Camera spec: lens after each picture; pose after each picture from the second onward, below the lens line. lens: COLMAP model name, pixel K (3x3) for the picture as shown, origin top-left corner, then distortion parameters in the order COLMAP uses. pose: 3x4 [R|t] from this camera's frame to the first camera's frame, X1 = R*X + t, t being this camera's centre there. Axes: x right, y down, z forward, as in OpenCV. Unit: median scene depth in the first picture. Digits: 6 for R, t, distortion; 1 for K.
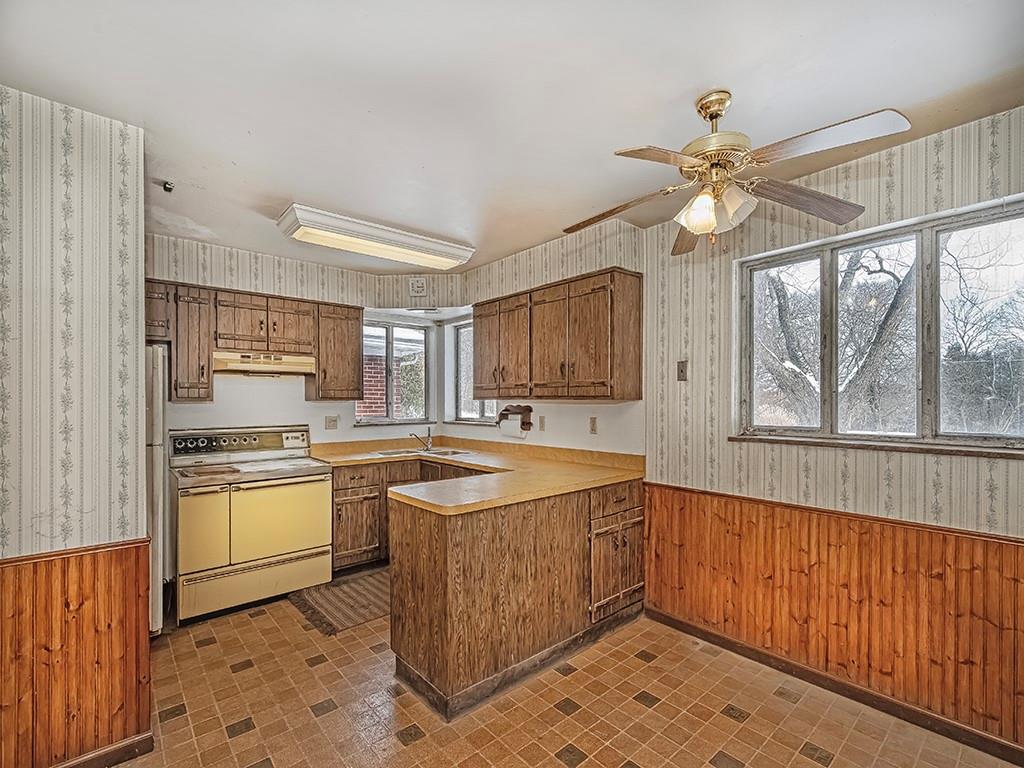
lens RADIAL K [[448.2, 0, 511.6], [0, 448.2, 393.1], [0, 0, 1]] dist [0.000441, 0.000040]
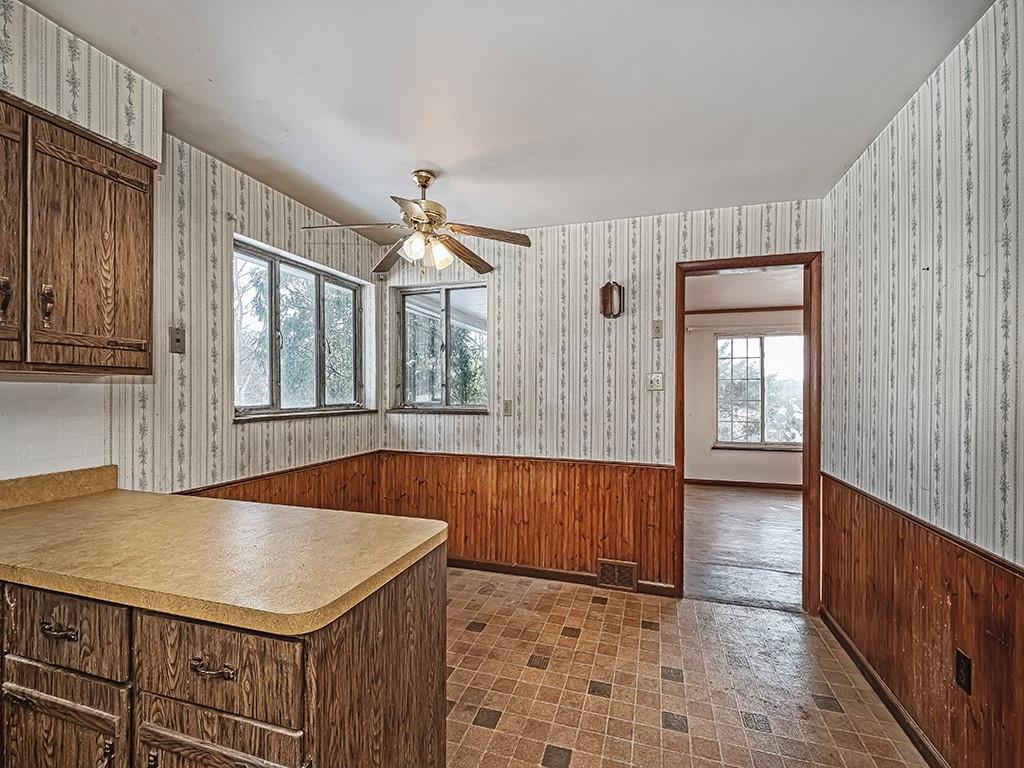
lens RADIAL K [[448.2, 0, 512.2], [0, 448.2, 392.3], [0, 0, 1]] dist [0.000441, 0.000040]
pose [[-0.506217, 0.001075, 0.862406, -0.598159], [-0.005626, 0.999974, -0.004549, 0.041508], [-0.862388, -0.007155, -0.506197, 0.950484]]
